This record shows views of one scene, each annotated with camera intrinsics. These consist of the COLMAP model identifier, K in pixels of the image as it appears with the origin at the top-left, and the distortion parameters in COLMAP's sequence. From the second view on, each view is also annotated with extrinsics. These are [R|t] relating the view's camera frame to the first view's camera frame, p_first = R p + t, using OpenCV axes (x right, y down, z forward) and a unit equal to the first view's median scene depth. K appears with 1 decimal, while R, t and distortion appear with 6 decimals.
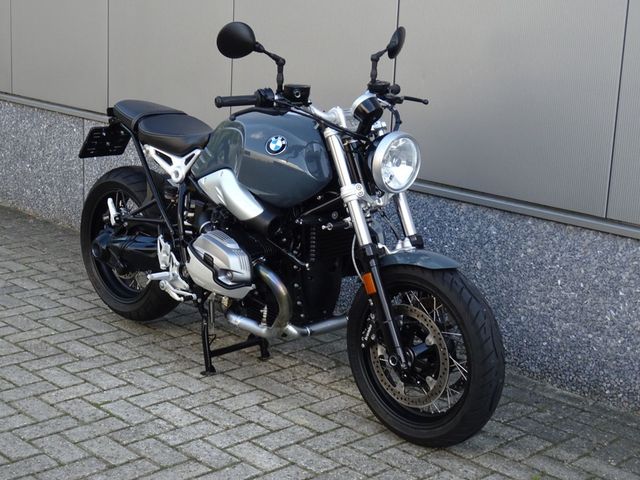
lens RADIAL K [[1116.5, 0, 320.0], [0, 1116.5, 240.0], [0, 0, 1]] dist [0.001093, -0.107320]
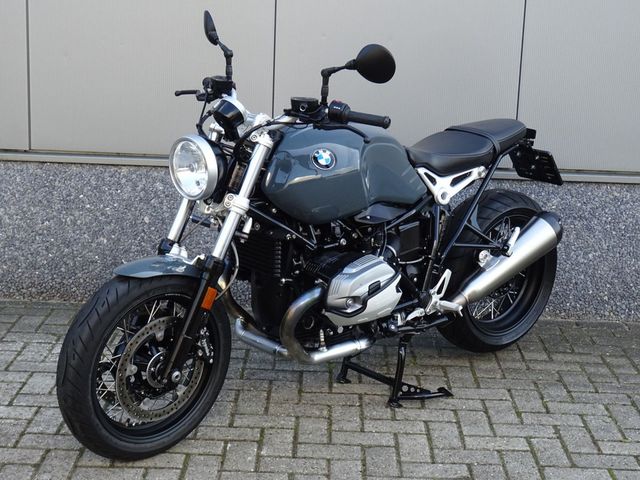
lens RADIAL K [[1116.5, 0, 320.0], [0, 1116.5, 240.0], [0, 0, 1]] dist [0.001093, -0.107320]
pose [[0.718262, -0.187027, 0.670165, -0.493332], [0.158532, 0.981851, 0.104101, -0.046835], [-0.677472, 0.031471, 0.734875, 0.062713]]
